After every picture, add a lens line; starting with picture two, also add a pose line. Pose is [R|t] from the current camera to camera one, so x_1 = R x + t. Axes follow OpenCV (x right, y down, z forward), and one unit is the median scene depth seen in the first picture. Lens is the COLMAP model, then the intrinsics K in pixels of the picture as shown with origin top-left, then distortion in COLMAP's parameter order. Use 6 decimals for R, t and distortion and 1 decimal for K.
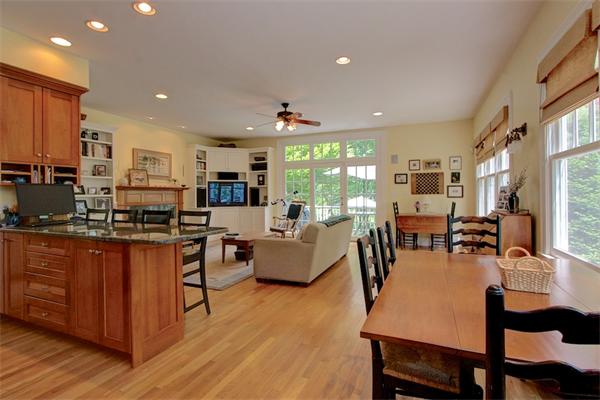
lens RADIAL K [[288.3, 0, 302.4], [0, 288.3, 195.2], [0, 0, 1]] dist [-0.006638, 0.000578]
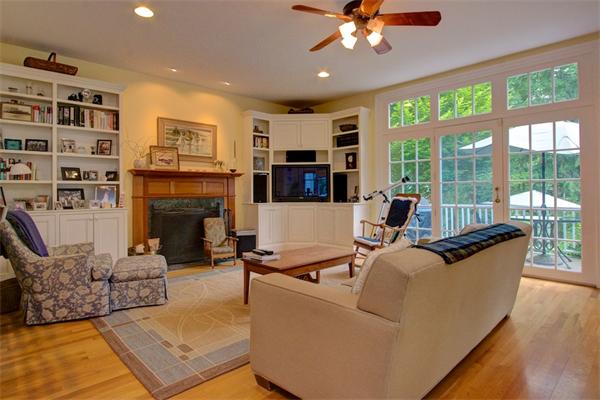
lens RADIAL K [[329.4, 0, 301.3], [0, 329.4, 187.2], [0, 0, 1]] dist [-0.003299, 0.001888]
pose [[0.919214, -0.003051, -0.393745, 0.050510], [-0.002633, 0.999900, -0.013895, 0.017798], [0.393748, 0.013810, 0.919114, 0.351558]]
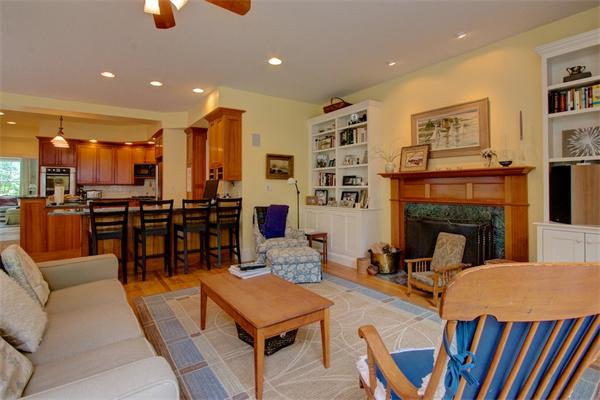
lens RADIAL K [[288.3, 0, 286.4], [0, 288.3, 186.2], [0, 0, 1]] dist [-0.006638, 0.000578]
pose [[-0.515278, 0.002452, -0.857019, 0.115316], [0.003004, 0.999995, 0.001055, -0.001268], [0.857018, -0.002031, -0.515283, 0.974820]]
